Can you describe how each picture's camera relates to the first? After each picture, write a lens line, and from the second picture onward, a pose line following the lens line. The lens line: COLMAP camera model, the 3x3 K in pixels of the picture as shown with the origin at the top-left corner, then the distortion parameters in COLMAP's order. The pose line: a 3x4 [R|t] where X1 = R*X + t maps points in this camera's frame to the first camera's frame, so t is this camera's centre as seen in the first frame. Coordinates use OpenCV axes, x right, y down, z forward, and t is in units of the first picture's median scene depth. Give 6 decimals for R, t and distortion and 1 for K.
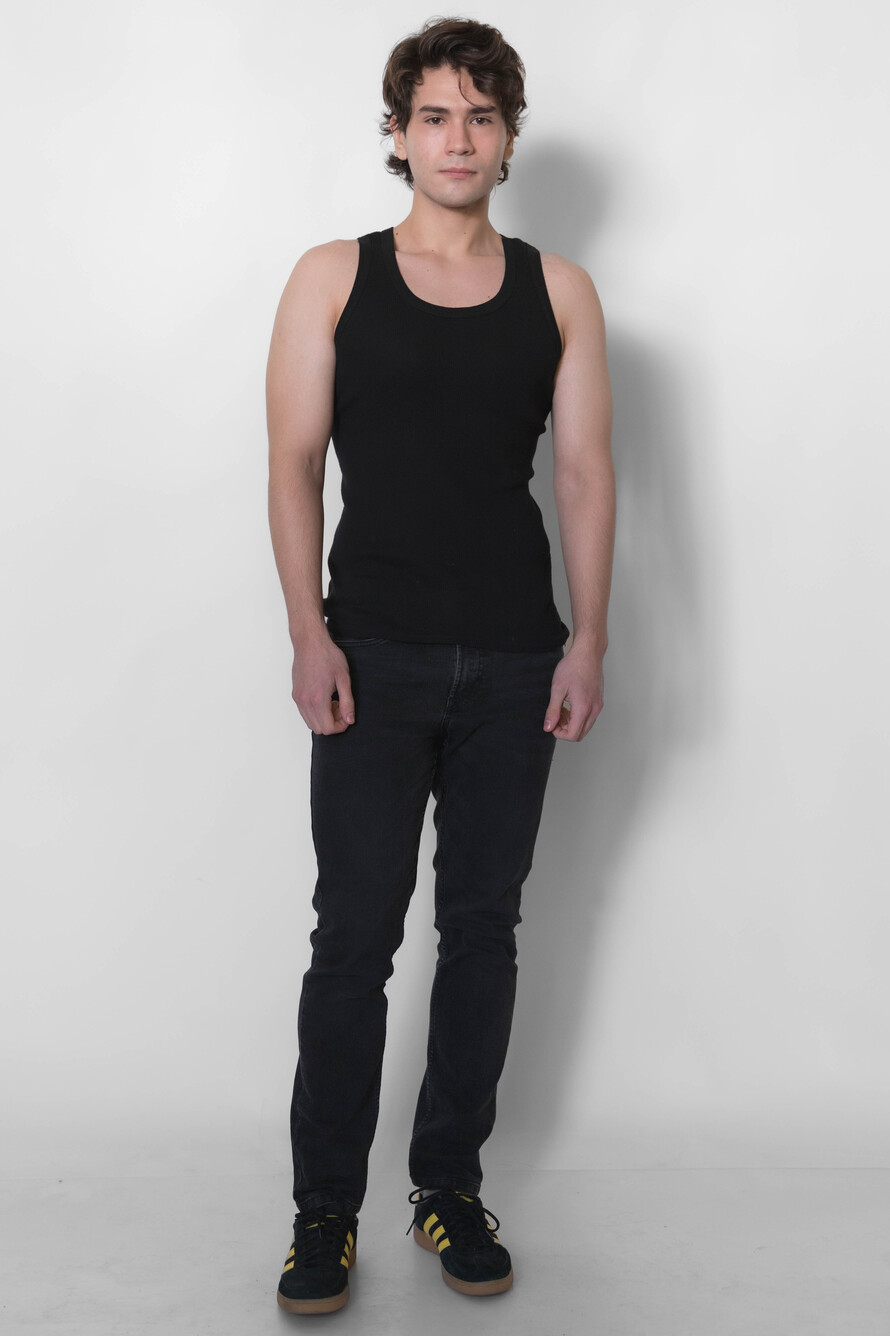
lens RADIAL K [[1788.9, 0, 444.7], [0, 1788.9, 663.4], [0, 0, 1]] dist [-0.069697, 0.000000]
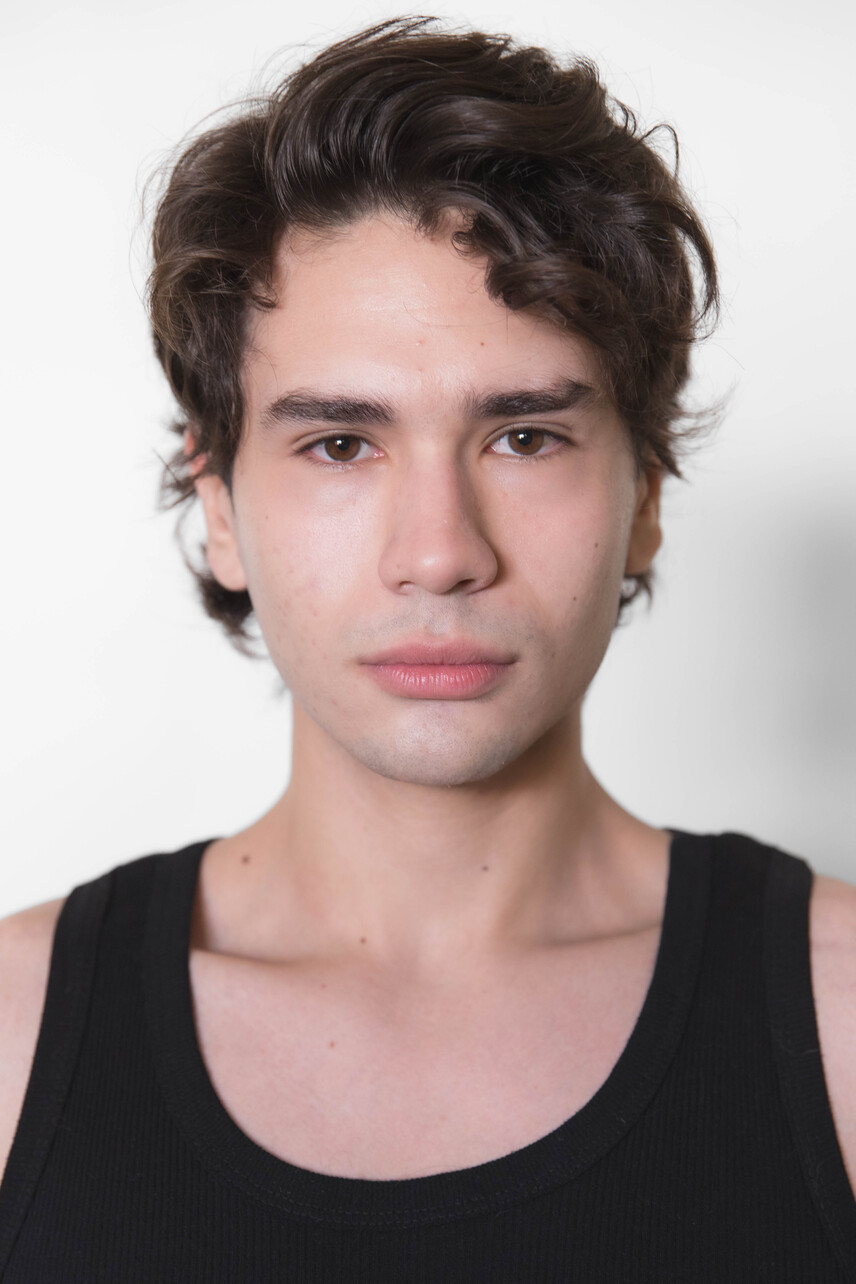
lens RADIAL K [[2112.2, 0, 424.5], [0, 2112.2, 629.9], [0, 0, 1]] dist [0.198027, 0.000000]
pose [[0.997616, -0.038328, -0.057380, 0.021687], [0.030167, 0.990128, -0.136883, -0.241342], [0.062060, 0.134826, 0.988924, 0.721064]]
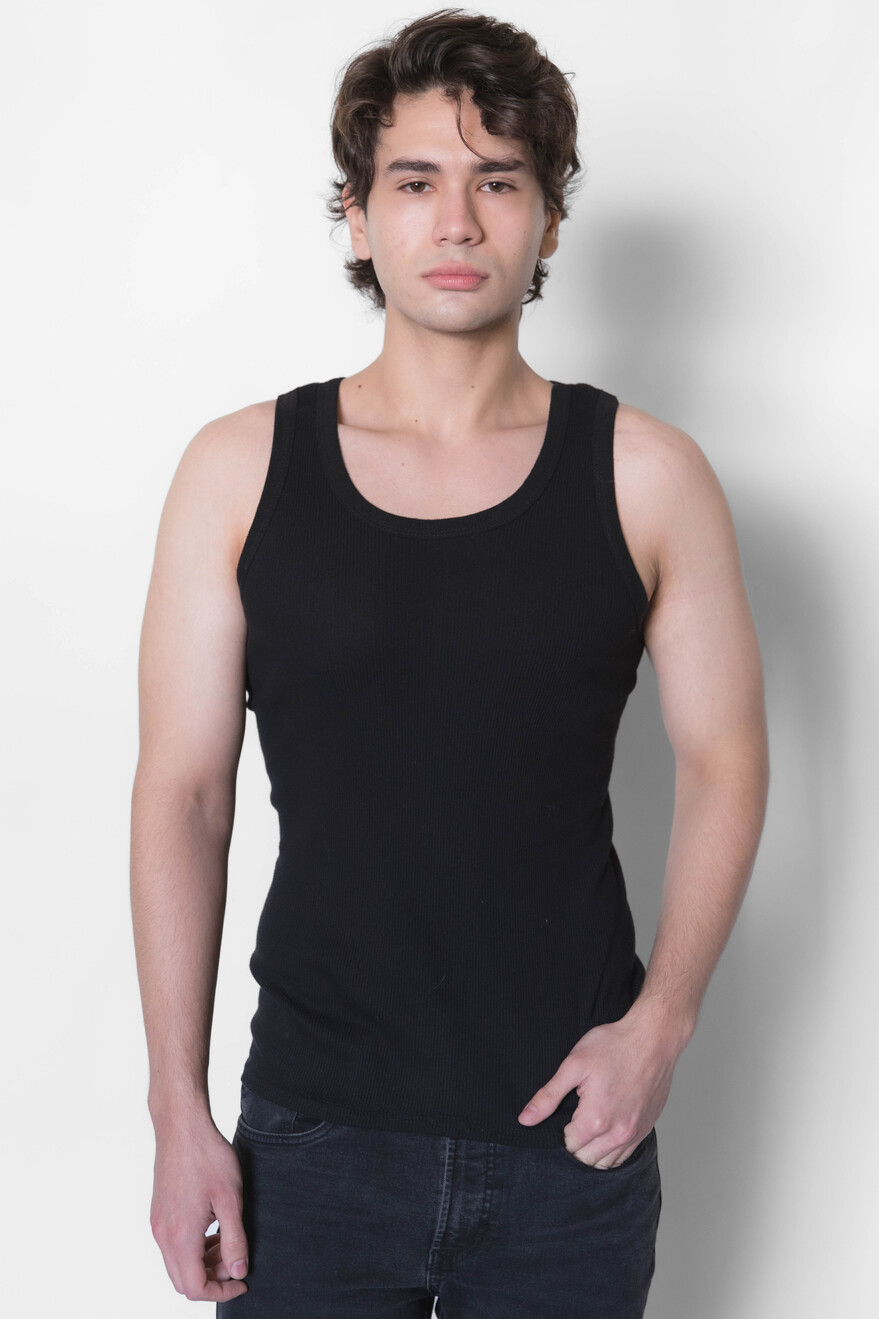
lens RADIAL K [[2052.4, 0, 444.8], [0, 2052.4, 665.2], [0, 0, 1]] dist [0.011890, 0.000000]
pose [[0.999068, 0.001133, -0.043143, 0.031903], [-0.006378, 0.992554, -0.121637, -0.076586], [0.042684, 0.121799, 0.991637, 0.375160]]
